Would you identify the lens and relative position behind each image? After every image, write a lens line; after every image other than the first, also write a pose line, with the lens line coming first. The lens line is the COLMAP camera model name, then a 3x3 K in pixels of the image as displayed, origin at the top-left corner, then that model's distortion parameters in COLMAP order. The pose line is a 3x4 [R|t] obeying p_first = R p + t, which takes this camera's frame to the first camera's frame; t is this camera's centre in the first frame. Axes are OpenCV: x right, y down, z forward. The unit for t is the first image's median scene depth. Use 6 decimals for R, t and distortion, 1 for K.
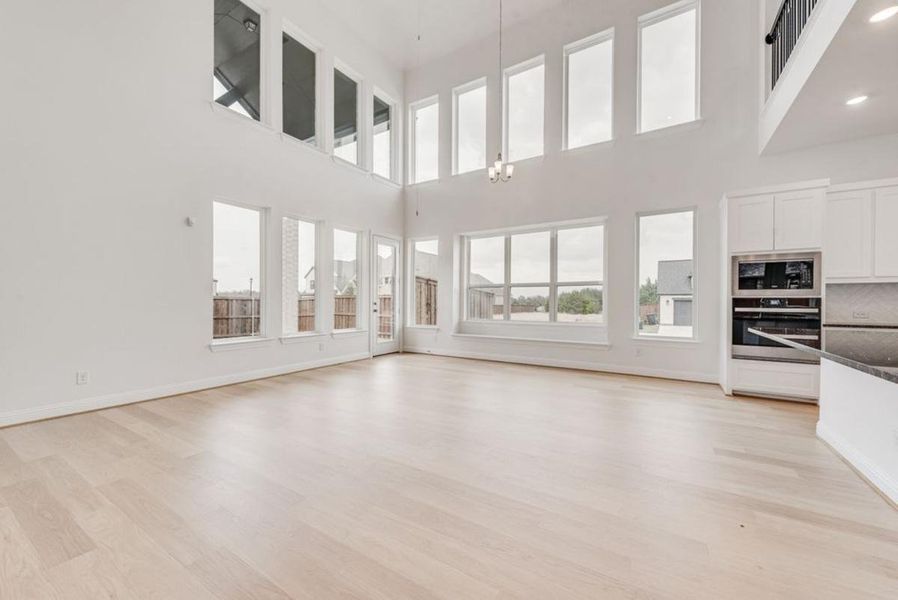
lens RADIAL K [[350.3, 0, 443.2], [0, 350.3, 302.6], [0, 0, 1]] dist [0.000655, -0.000065]
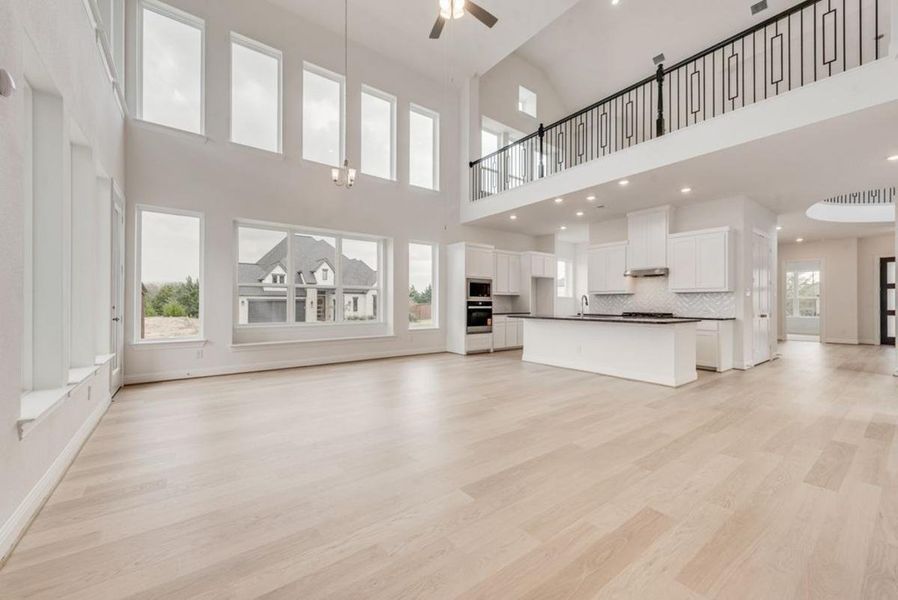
lens RADIAL K [[350.3, 0, 443.2], [0, 350.3, 302.6], [0, 0, 1]] dist [0.000655, -0.000065]
pose [[0.354880, -0.000304, 0.934912, -0.920627], [0.001430, 0.999999, -0.000217, -0.005207], [-0.934911, 0.001414, 0.354880, 0.474027]]
